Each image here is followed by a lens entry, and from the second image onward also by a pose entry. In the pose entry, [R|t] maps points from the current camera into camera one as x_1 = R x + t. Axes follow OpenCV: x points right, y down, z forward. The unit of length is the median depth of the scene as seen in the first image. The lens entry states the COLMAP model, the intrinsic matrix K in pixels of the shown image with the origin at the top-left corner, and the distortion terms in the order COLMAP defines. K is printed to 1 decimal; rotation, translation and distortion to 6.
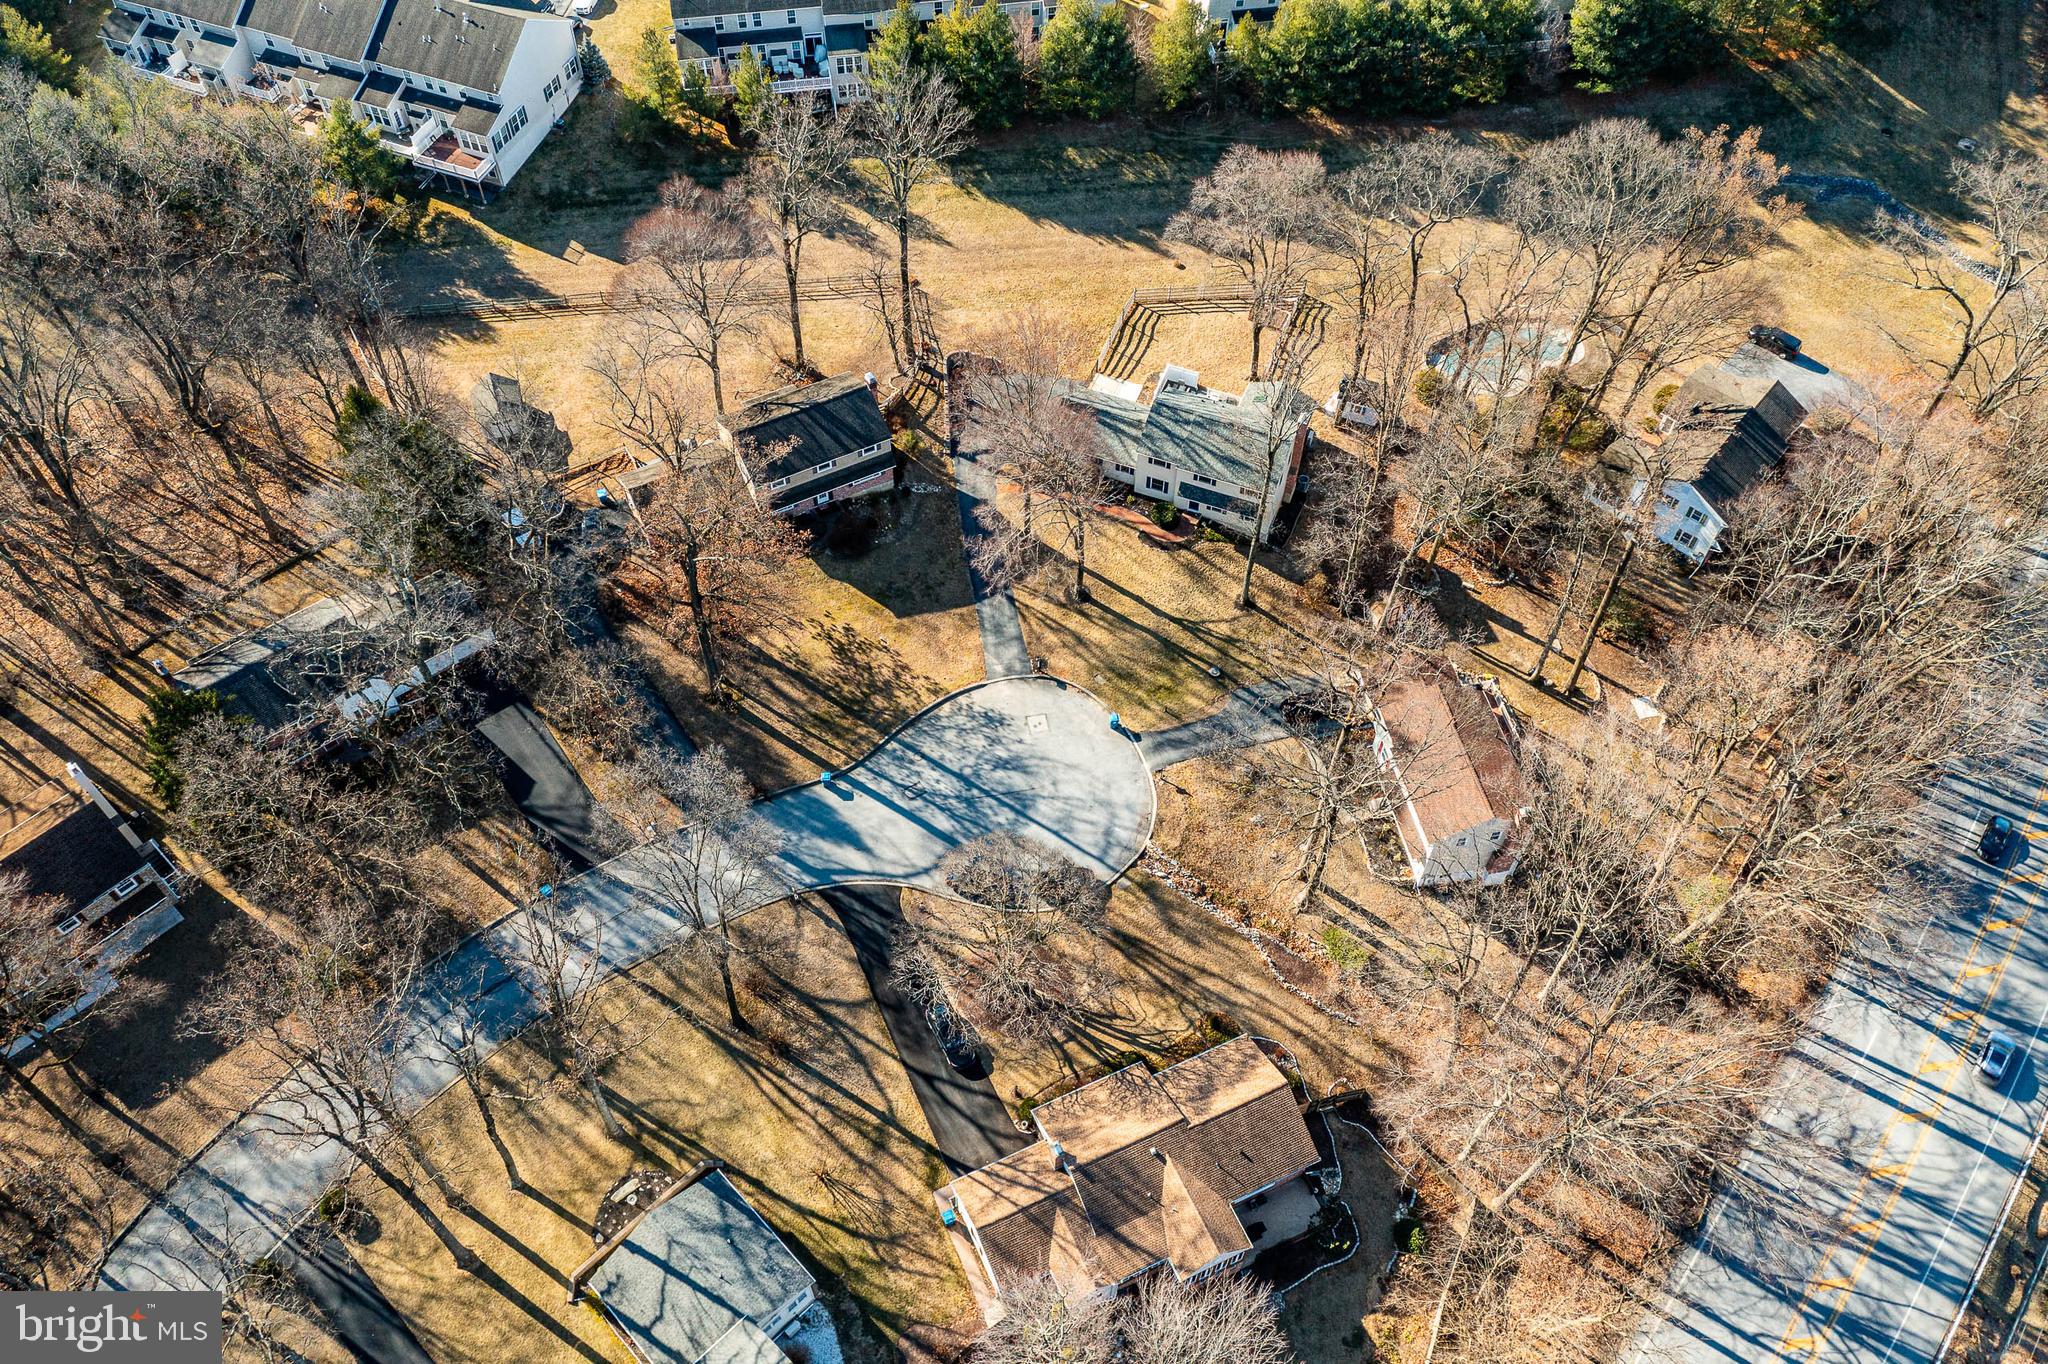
lens RADIAL K [[1607.9, 0, 1034.3], [0, 1607.9, 678.0], [0, 0, 1]] dist [0.000723, 0.034750]
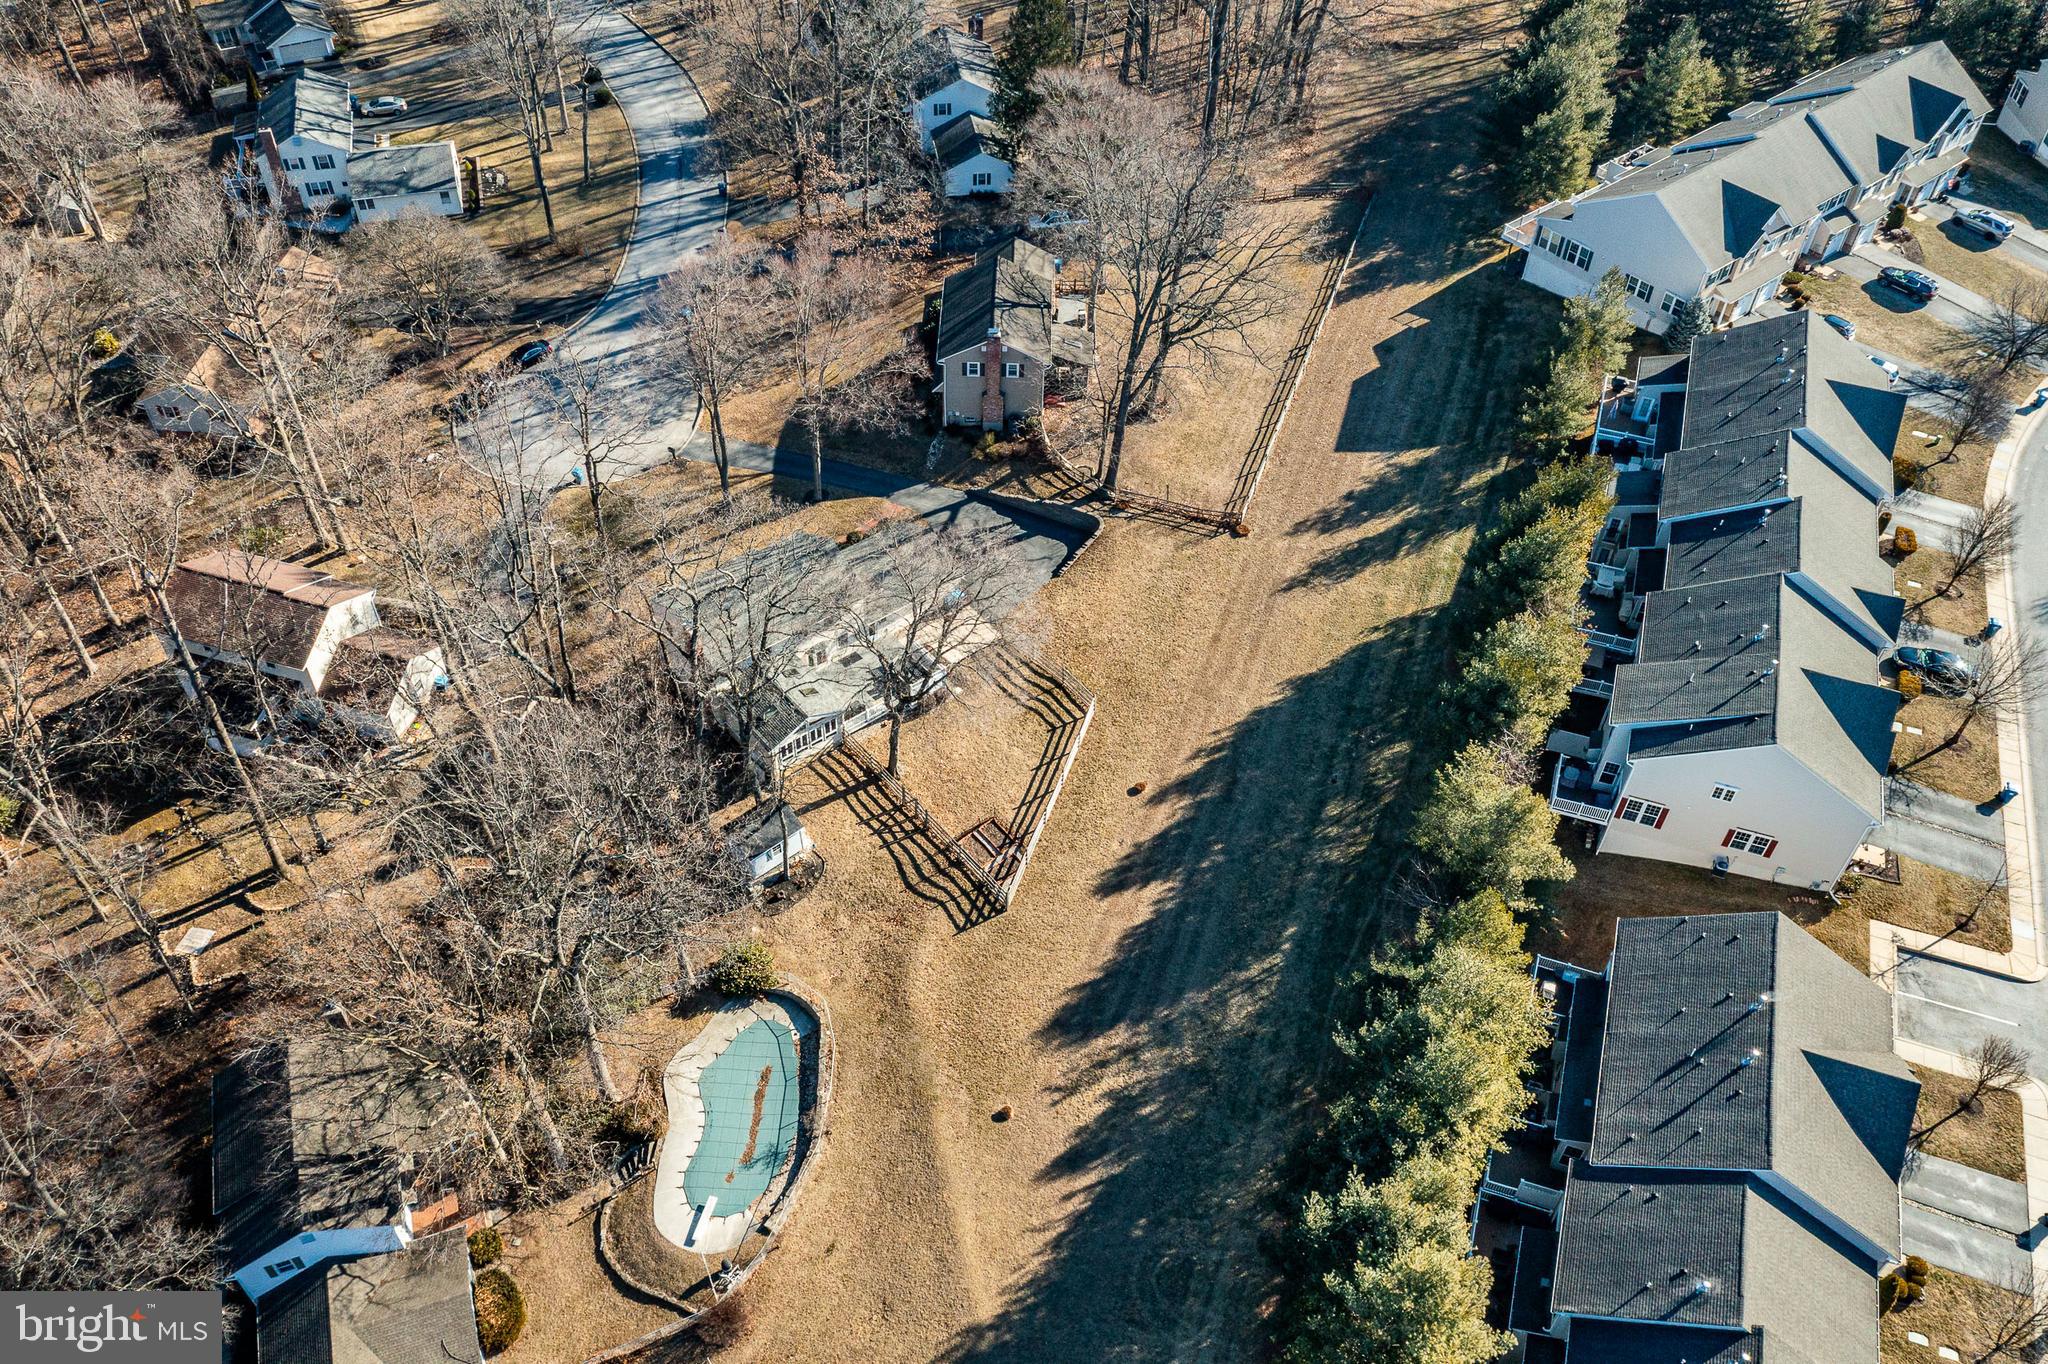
lens RADIAL K [[1607.9, 0, 1003.5], [0, 1607.9, 684.0], [0, 0, 1]] dist [0.000723, 0.034750]
pose [[-0.491227, 0.610460, -0.621317, 0.572142], [-0.711330, 0.130521, 0.690633, -0.774604], [0.502698, 0.781219, 0.370123, 0.779881]]
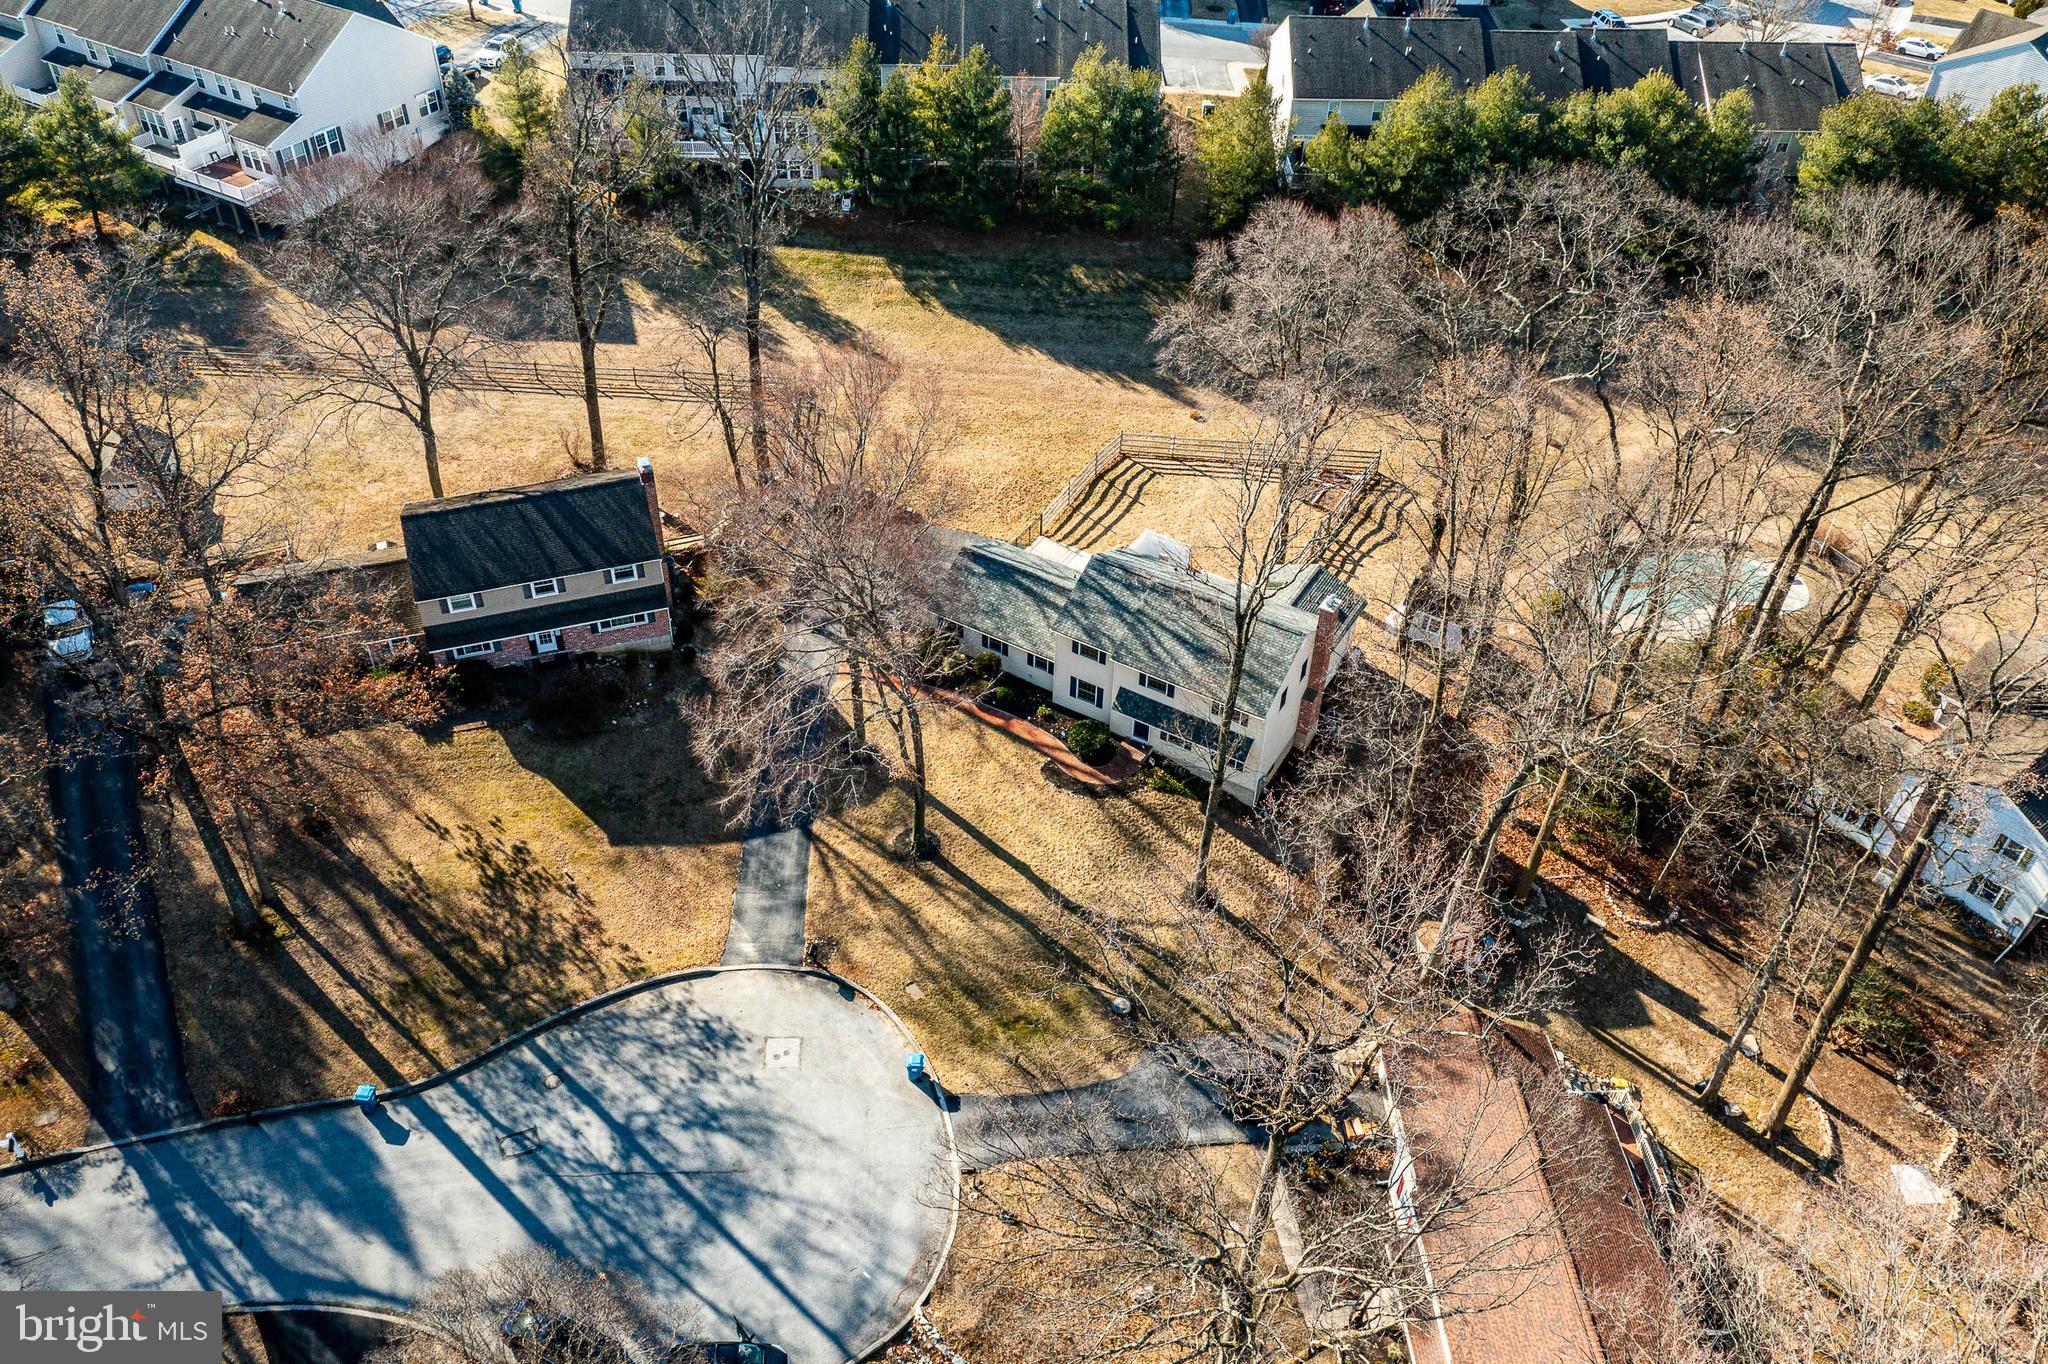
lens RADIAL K [[1607.9, 0, 1019.7], [0, 1607.9, 685.8], [0, 0, 1]] dist [0.000723, 0.034750]
pose [[0.987588, 0.113607, -0.108455, 0.115935], [-0.134000, 0.969656, -0.204479, 0.007259], [0.081934, 0.216474, 0.972844, 0.392980]]
